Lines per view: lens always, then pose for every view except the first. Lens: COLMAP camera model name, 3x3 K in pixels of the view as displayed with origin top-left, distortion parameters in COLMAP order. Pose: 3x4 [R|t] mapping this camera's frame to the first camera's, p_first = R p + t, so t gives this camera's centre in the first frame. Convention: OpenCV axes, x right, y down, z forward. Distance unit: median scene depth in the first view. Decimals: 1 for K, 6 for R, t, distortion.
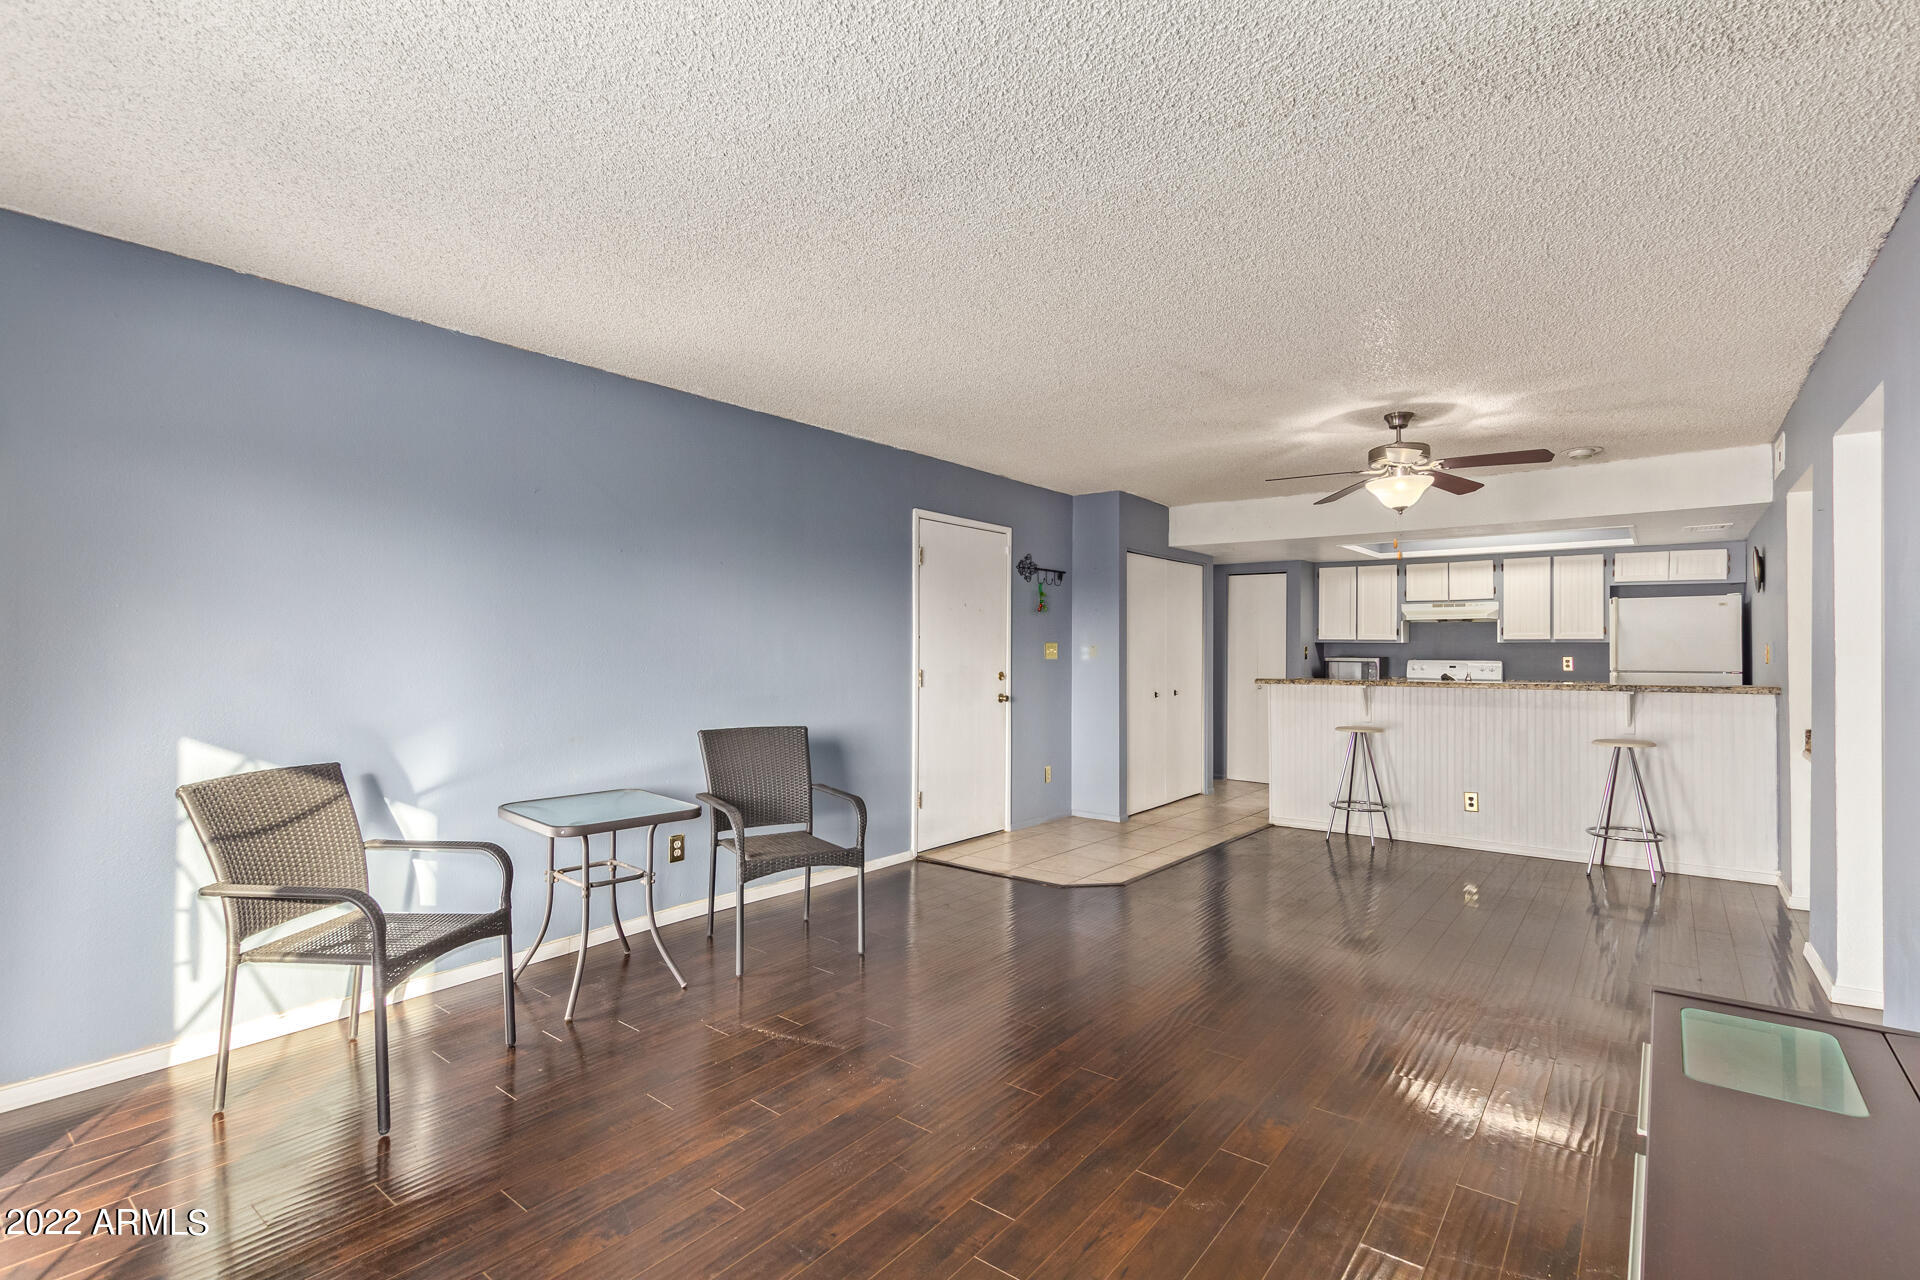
lens RADIAL K [[886.3, 0, 960.0], [0, 886.3, 640.0], [0, 0, 1]] dist [0.001066, 0.000078]
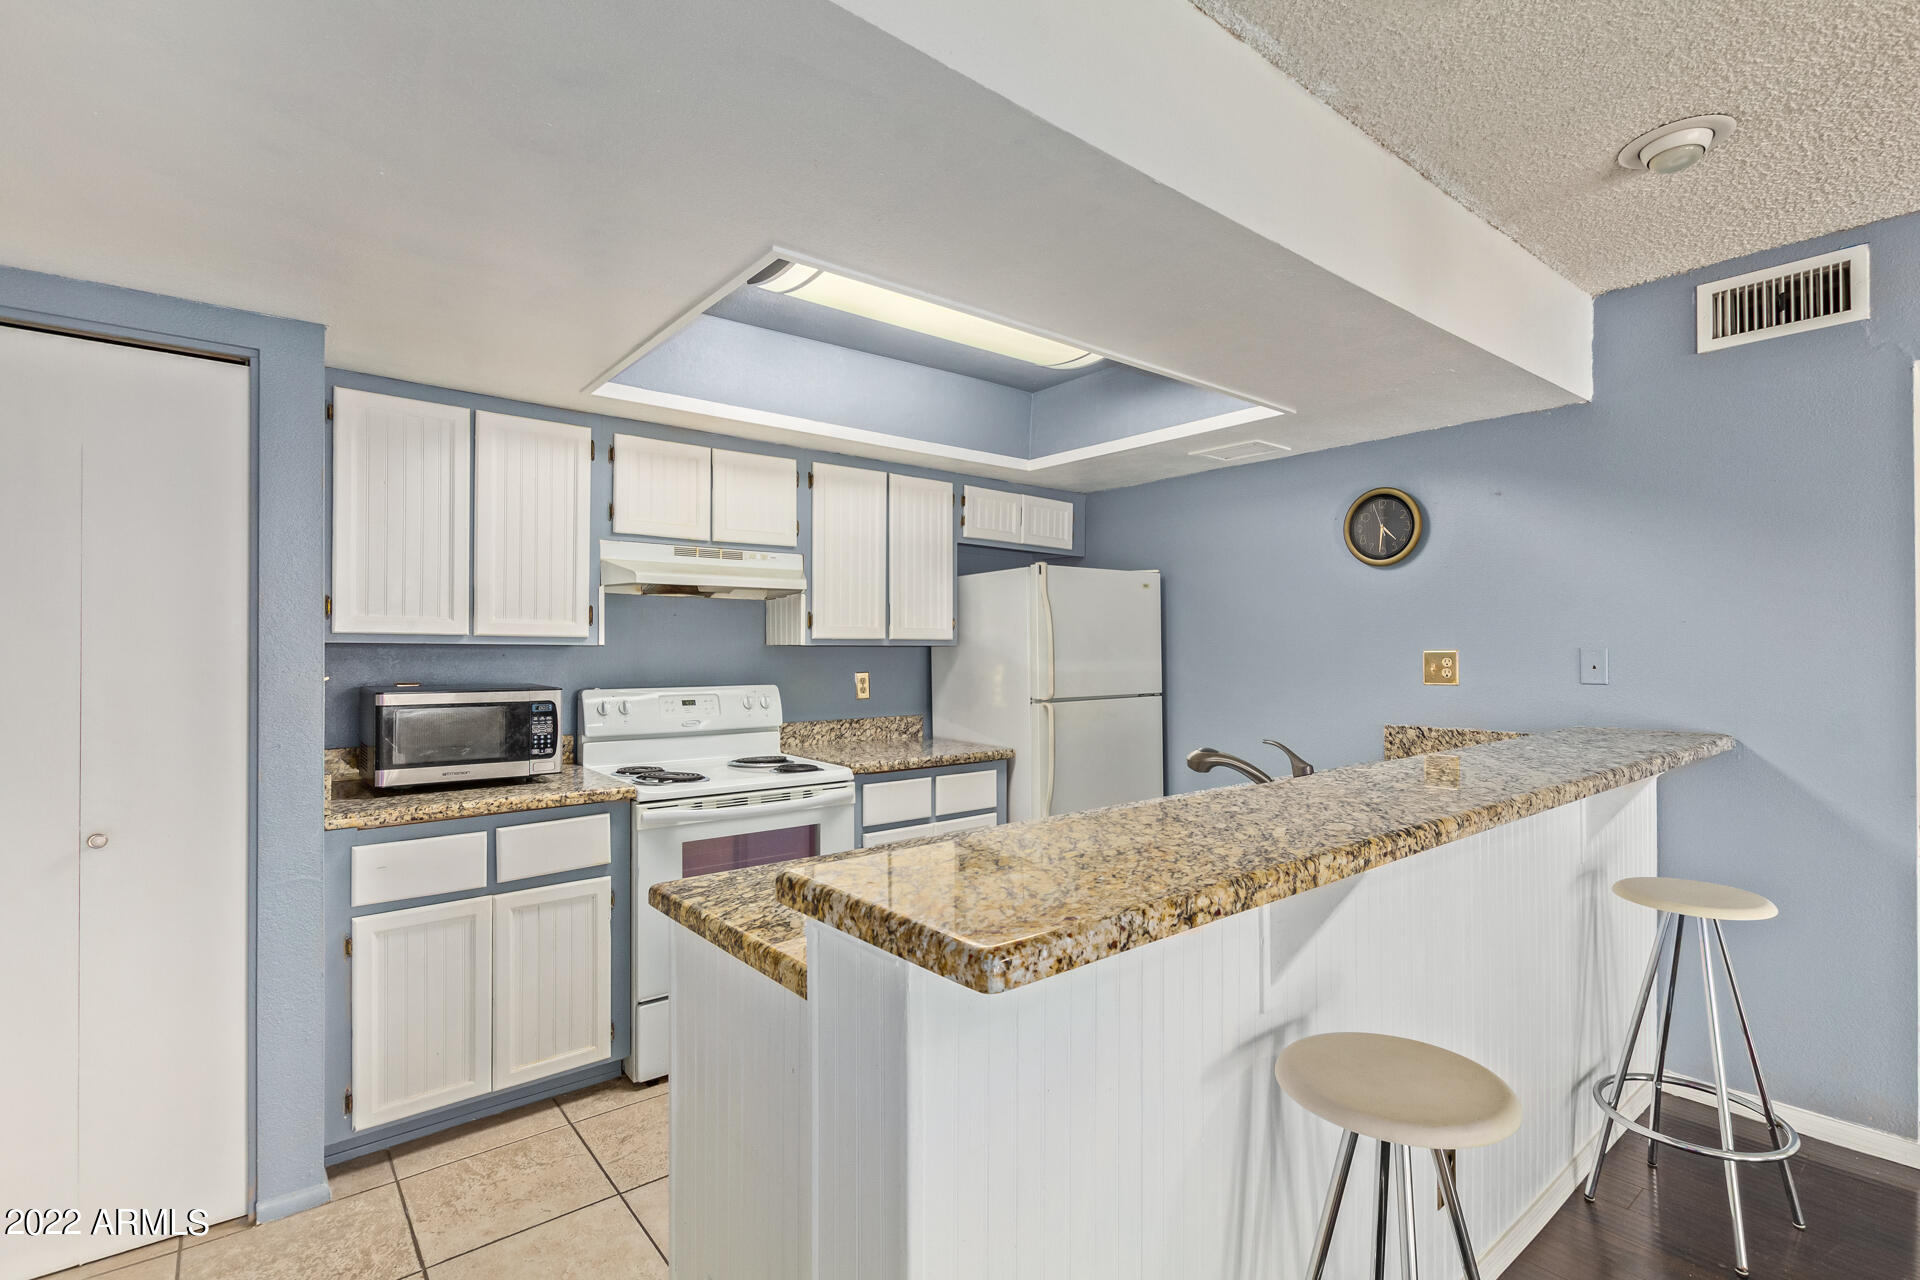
lens RADIAL K [[887.8, 0, 956.7], [0, 887.8, 652.1], [0, 0, 1]] dist [0.002910, -0.000371]
pose [[0.214538, -0.007309, 0.976688, 0.193209], [-0.008766, 0.999917, 0.009408, 0.001594], [-0.976676, -0.010580, 0.214456, 0.876222]]
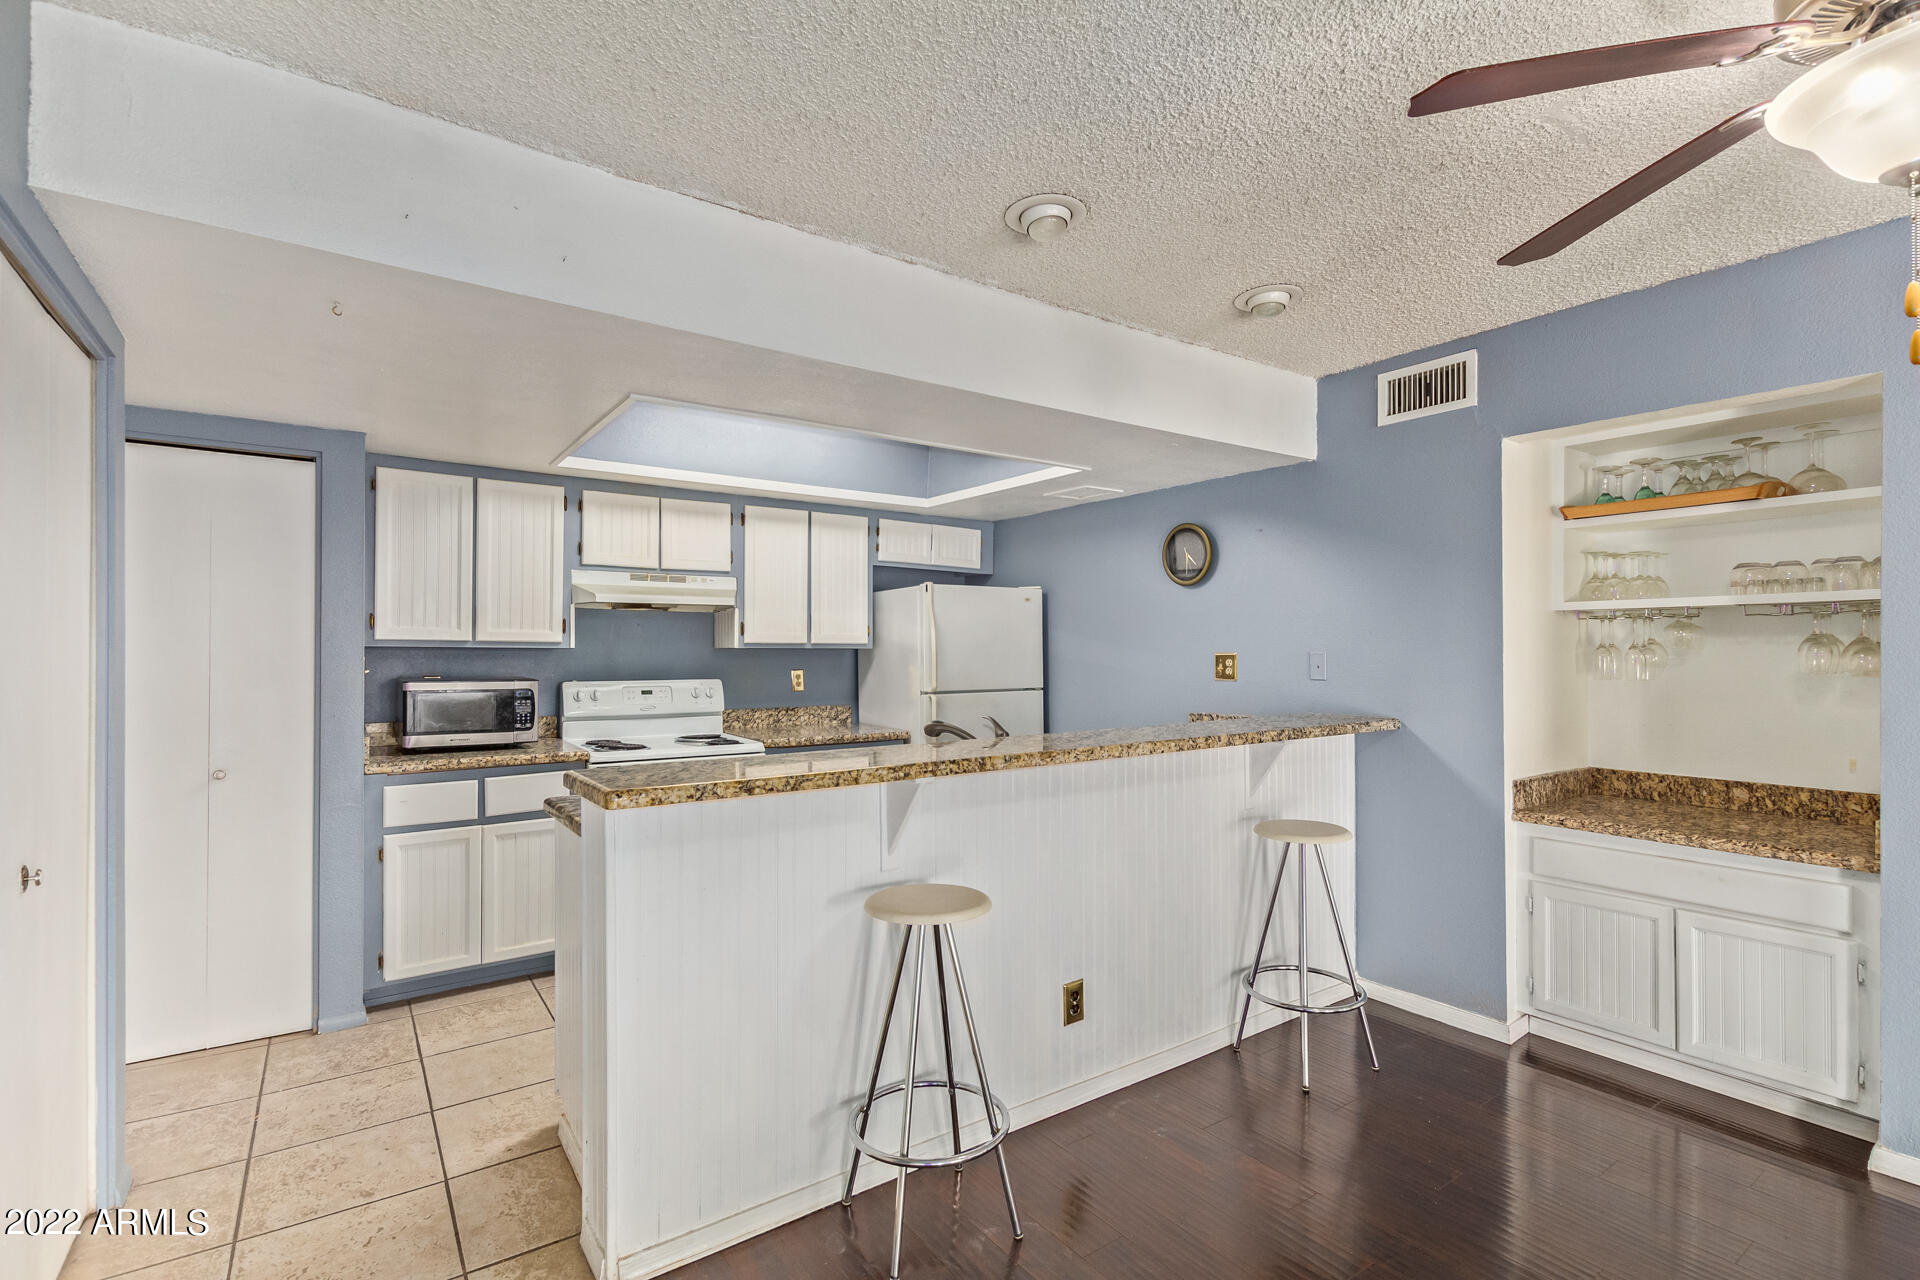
lens RADIAL K [[892.1, 0, 967.4], [0, 892.1, 652.8], [0, 0, 1]] dist [0.005364, 0.000364]
pose [[0.276674, -0.006956, 0.960939, 0.094432], [-0.010448, 0.999893, 0.010246, -0.001661], [-0.960907, -0.012875, 0.276572, 0.735668]]
